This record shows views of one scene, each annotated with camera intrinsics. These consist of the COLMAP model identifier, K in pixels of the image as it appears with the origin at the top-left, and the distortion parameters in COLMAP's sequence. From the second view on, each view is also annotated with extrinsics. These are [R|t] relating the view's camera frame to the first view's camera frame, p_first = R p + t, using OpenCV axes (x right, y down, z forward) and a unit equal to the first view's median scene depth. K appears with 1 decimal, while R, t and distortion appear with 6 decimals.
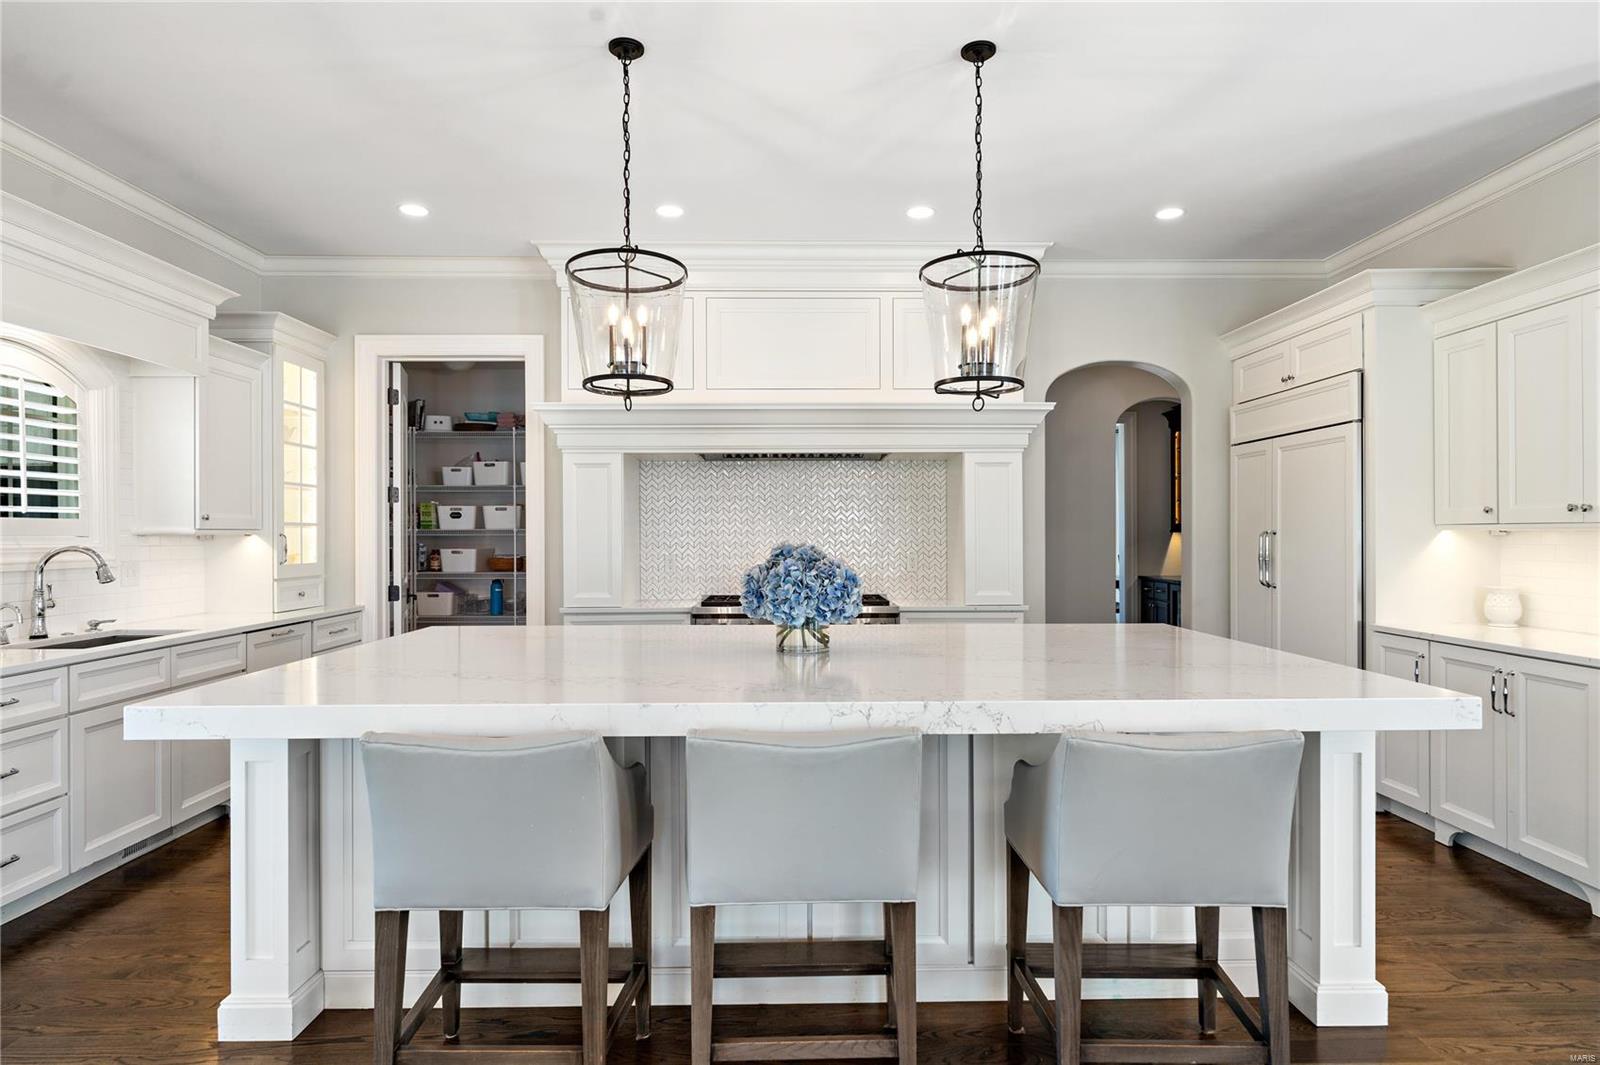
lens RADIAL K [[879.8, 0, 808.6], [0, 879.8, 533.5], [0, 0, 1]] dist [0.013833, -0.001696]
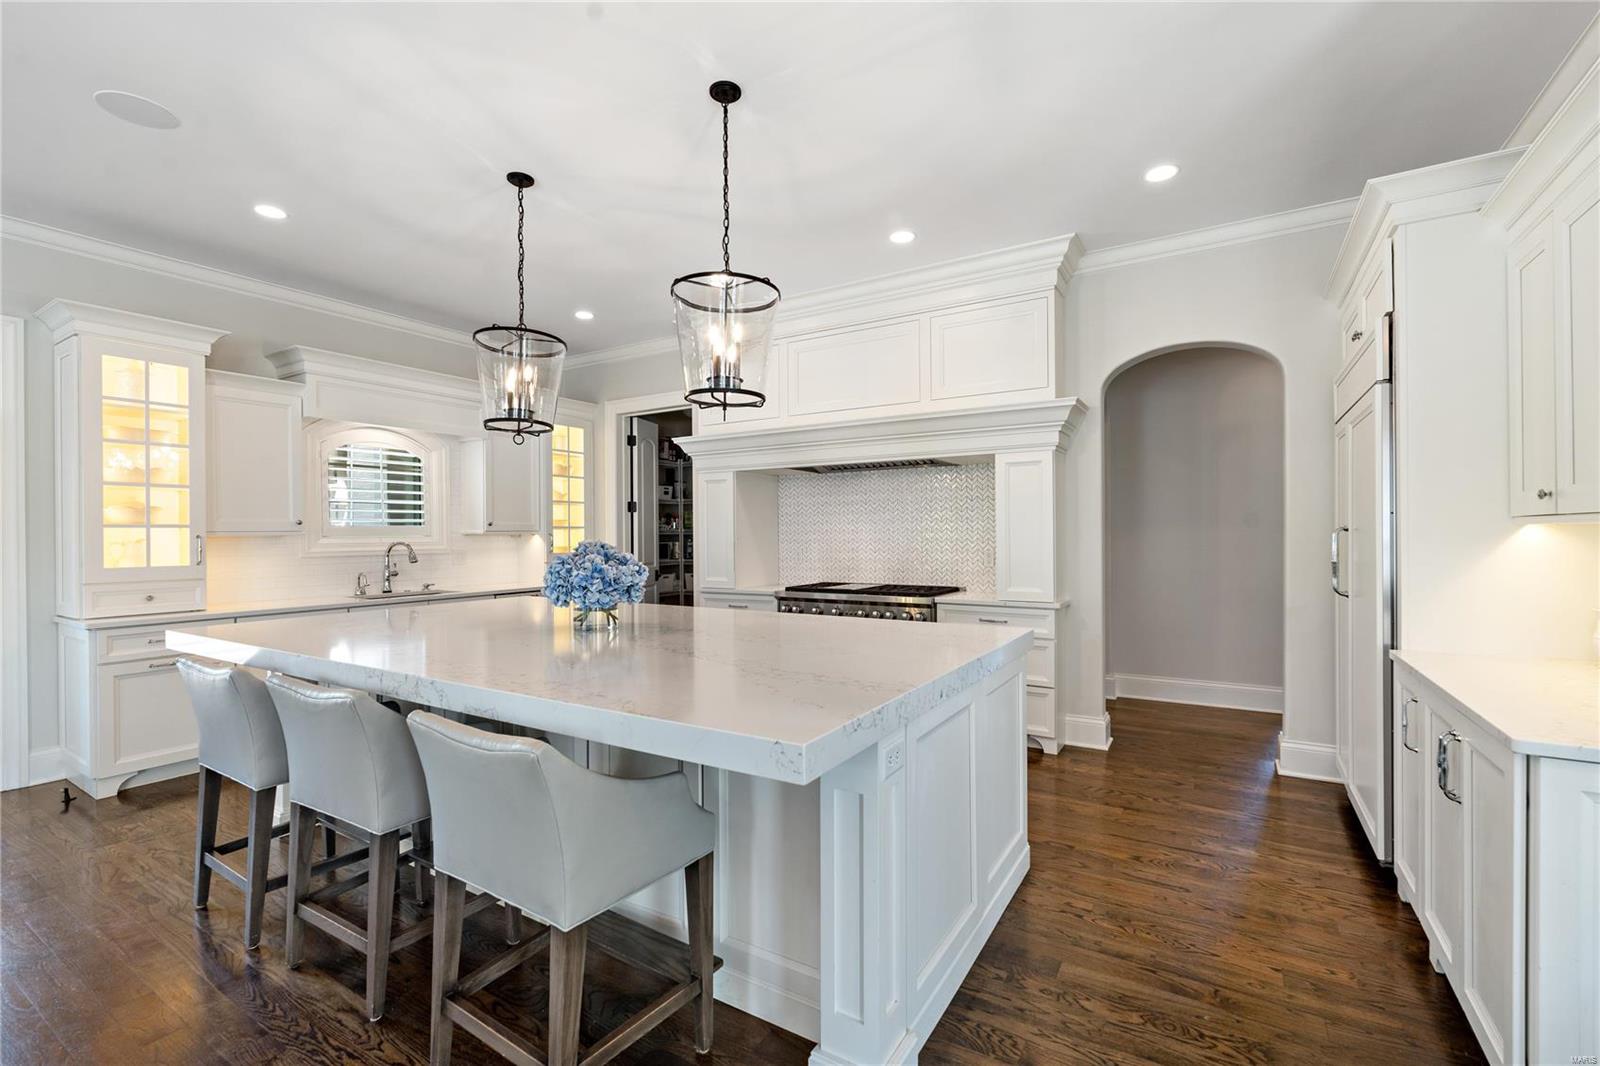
lens RADIAL K [[698.5, 0, 803.2], [0, 698.5, 530.2], [0, 0, 1]] dist [-0.002076, -0.000011]
pose [[0.842296, -0.005586, -0.538987, 0.452329], [0.004160, 0.999984, -0.003862, 0.000590], [0.539000, 0.001010, 0.842305, 0.196280]]
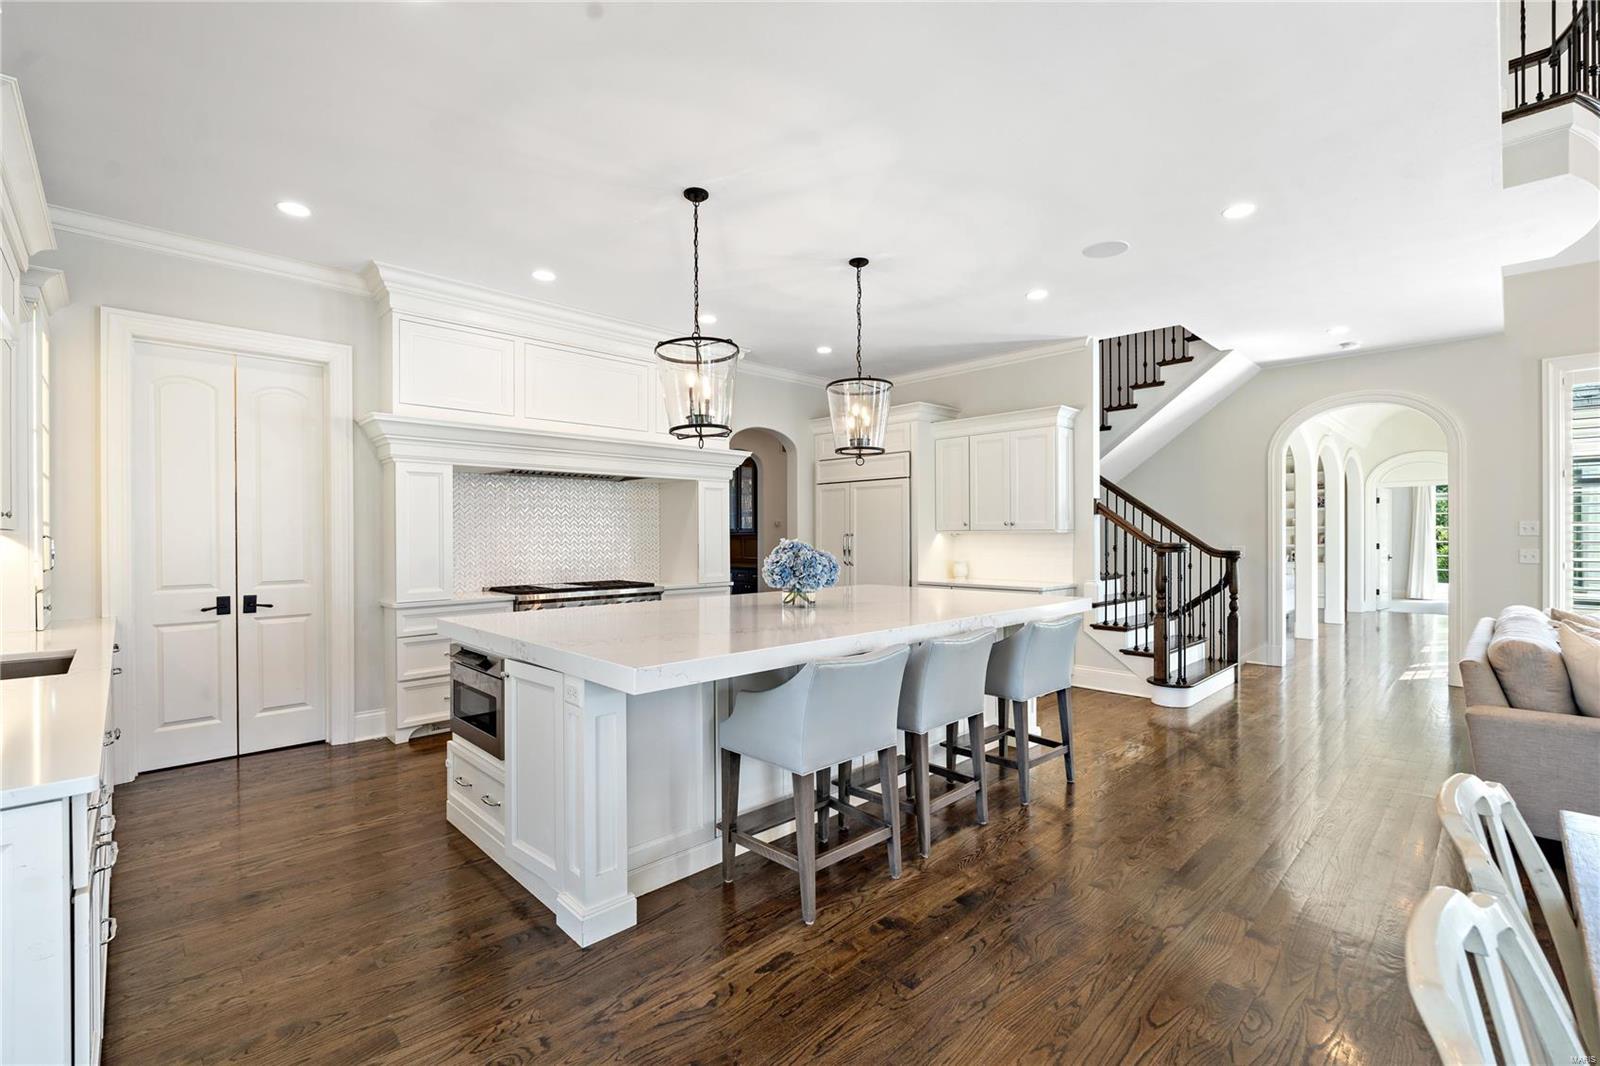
lens RADIAL K [[698.5, 0, 795.6], [0, 698.5, 534.0], [0, 0, 1]] dist [-0.002076, -0.000011]
pose [[0.730951, 0.001823, 0.682428, -0.526580], [0.001622, 0.999989, -0.004409, 0.003431], [-0.682429, 0.004330, 0.730939, 0.040930]]
